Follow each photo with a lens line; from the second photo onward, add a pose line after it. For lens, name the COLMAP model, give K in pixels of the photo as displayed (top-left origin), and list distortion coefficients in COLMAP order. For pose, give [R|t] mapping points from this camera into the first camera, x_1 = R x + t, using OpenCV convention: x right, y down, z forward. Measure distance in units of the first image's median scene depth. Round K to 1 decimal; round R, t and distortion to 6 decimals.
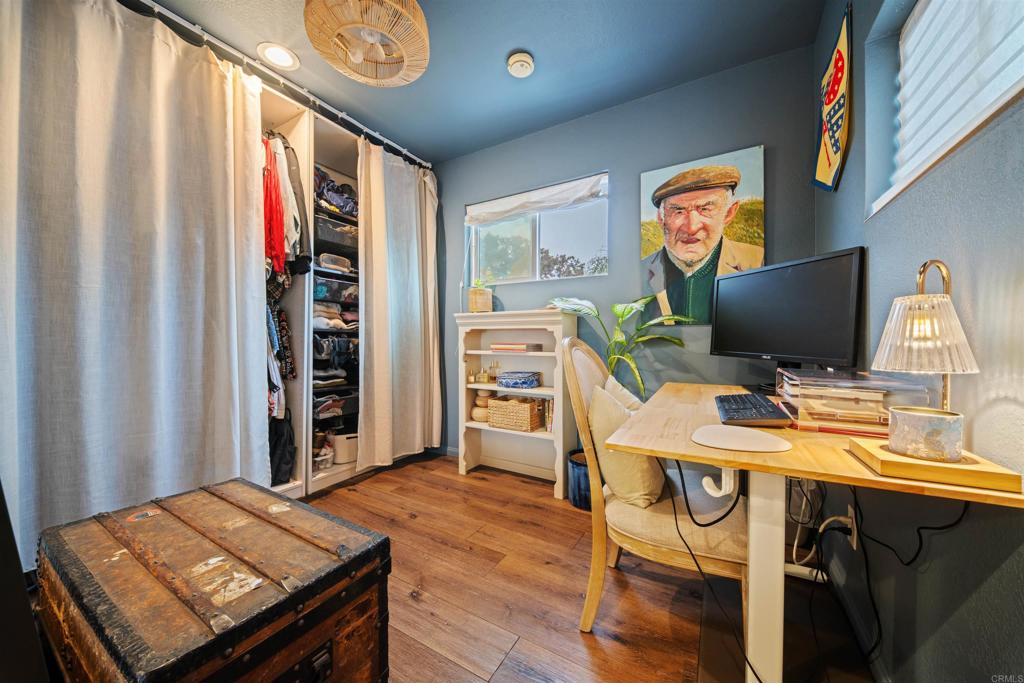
lens RADIAL K [[361.8, 0, 503.1], [0, 361.8, 343.0], [0, 0, 1]] dist [0.003226, -0.003062]
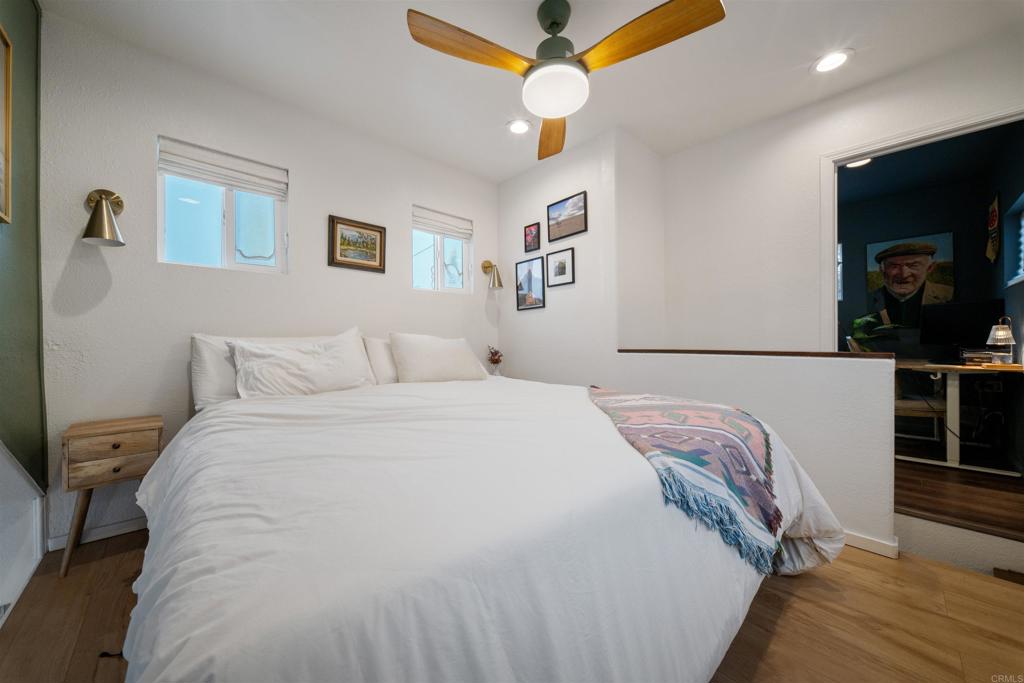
lens RADIAL K [[361.8, 0, 515.5], [0, 361.8, 338.0], [0, 0, 1]] dist [0.003226, -0.003062]
pose [[0.964290, -0.002600, -0.264835, -0.904046], [-0.000030, 0.999951, -0.009928, 0.016158], [0.264848, 0.009581, 0.964243, -1.301794]]
